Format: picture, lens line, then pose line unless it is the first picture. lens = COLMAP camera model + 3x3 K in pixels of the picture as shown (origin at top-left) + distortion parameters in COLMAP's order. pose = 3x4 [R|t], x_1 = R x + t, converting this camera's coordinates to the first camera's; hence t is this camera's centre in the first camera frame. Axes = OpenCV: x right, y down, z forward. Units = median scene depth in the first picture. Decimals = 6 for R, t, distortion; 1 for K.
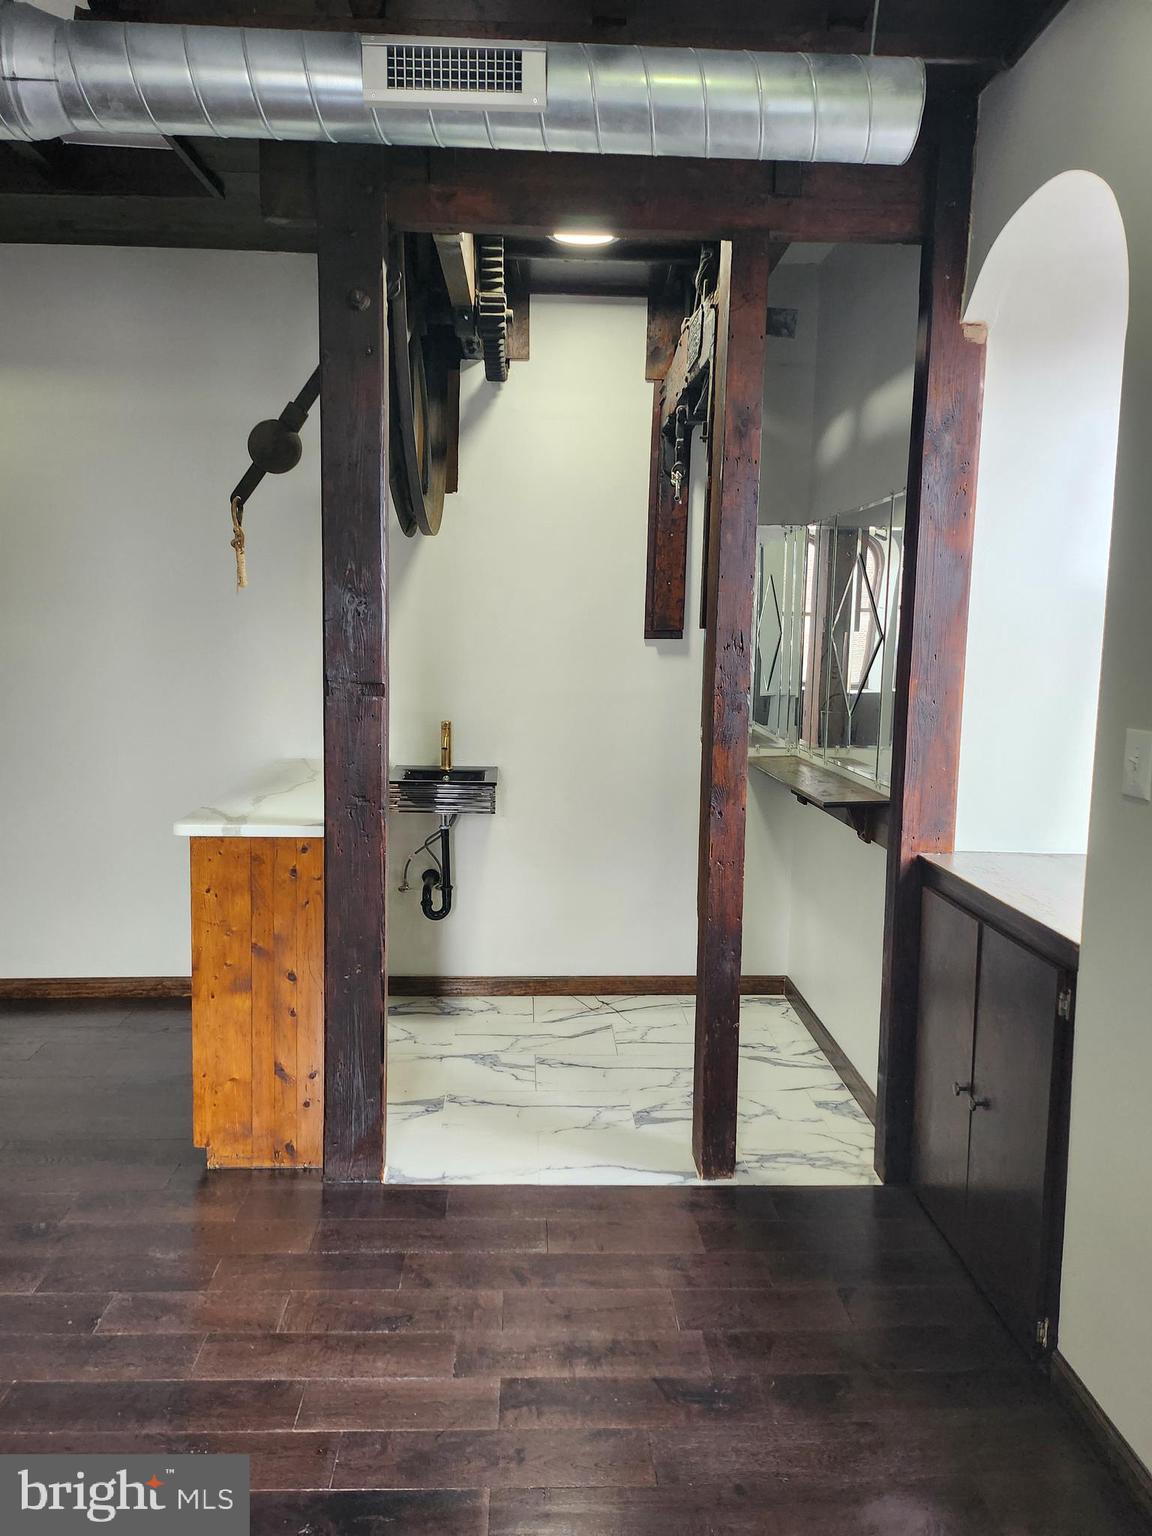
lens RADIAL K [[1066.0, 0, 583.0], [0, 1066.0, 757.7], [0, 0, 1]] dist [0.054142, -0.050414]
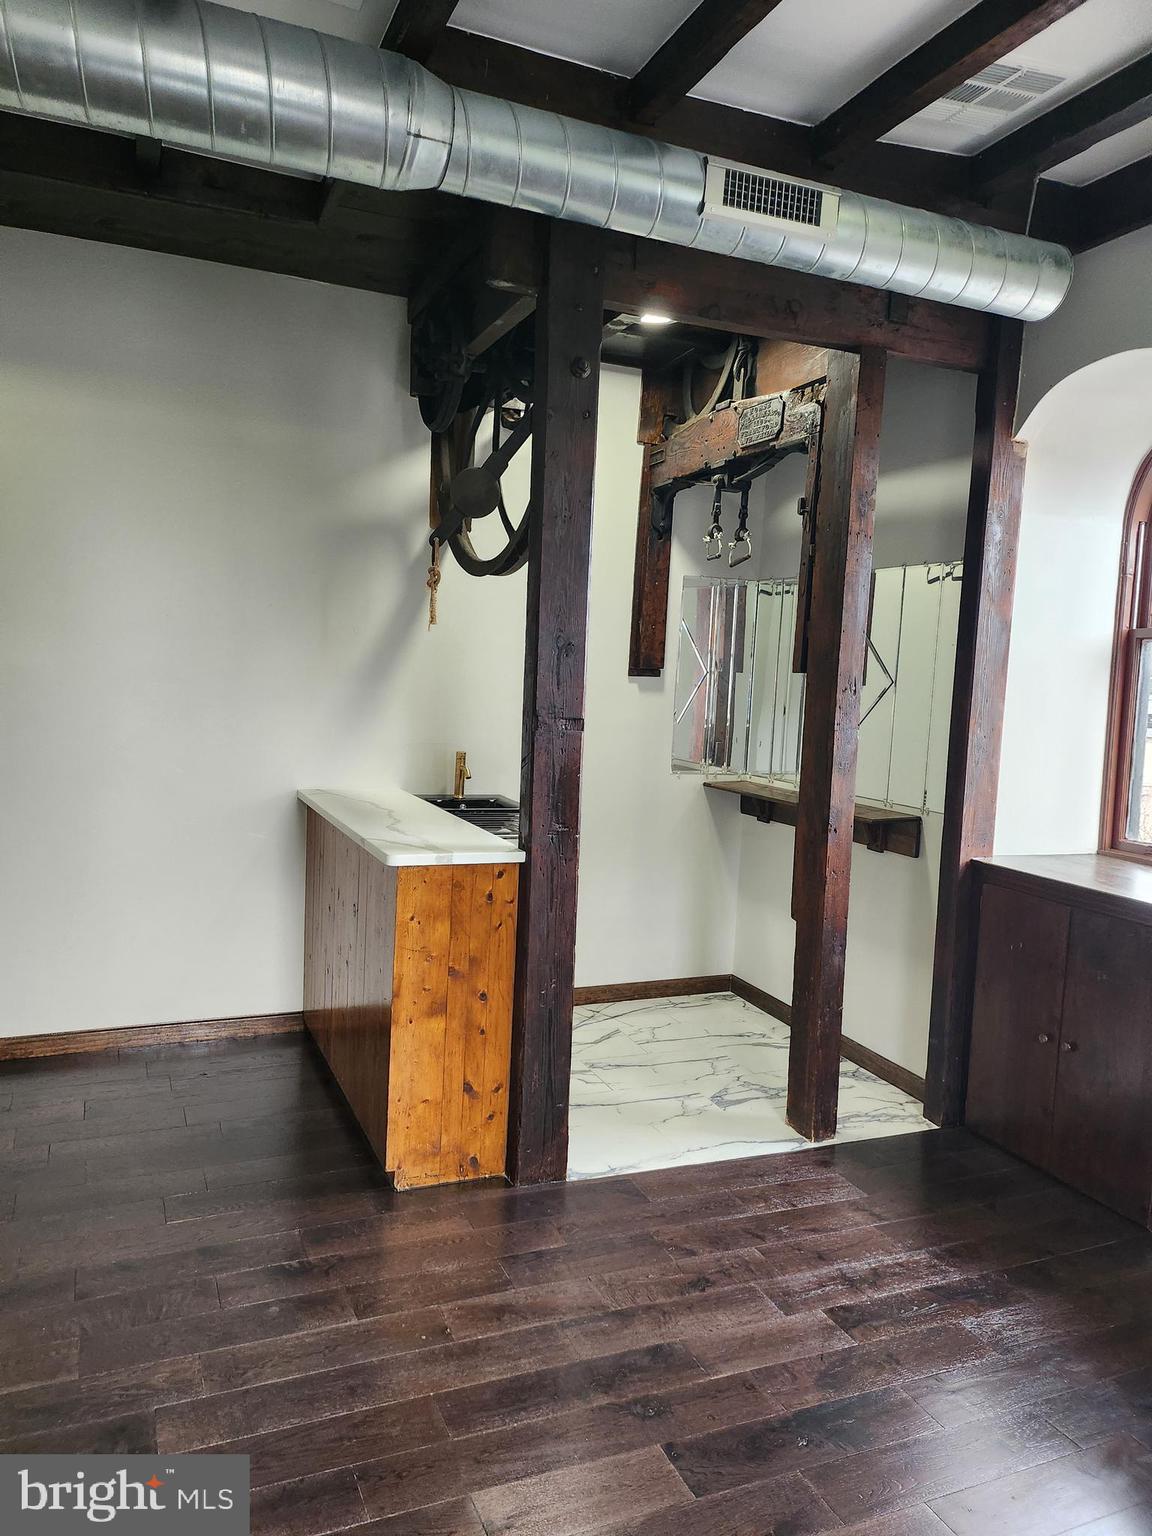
lens RADIAL K [[1066.0, 0, 571.1], [0, 1066.0, 779.8], [0, 0, 1]] dist [0.054142, -0.050414]
pose [[0.939012, -0.010678, 0.343719, -0.548226], [0.011676, 0.999931, -0.000836, -0.006279], [-0.343687, 0.004798, 0.939072, -0.014718]]
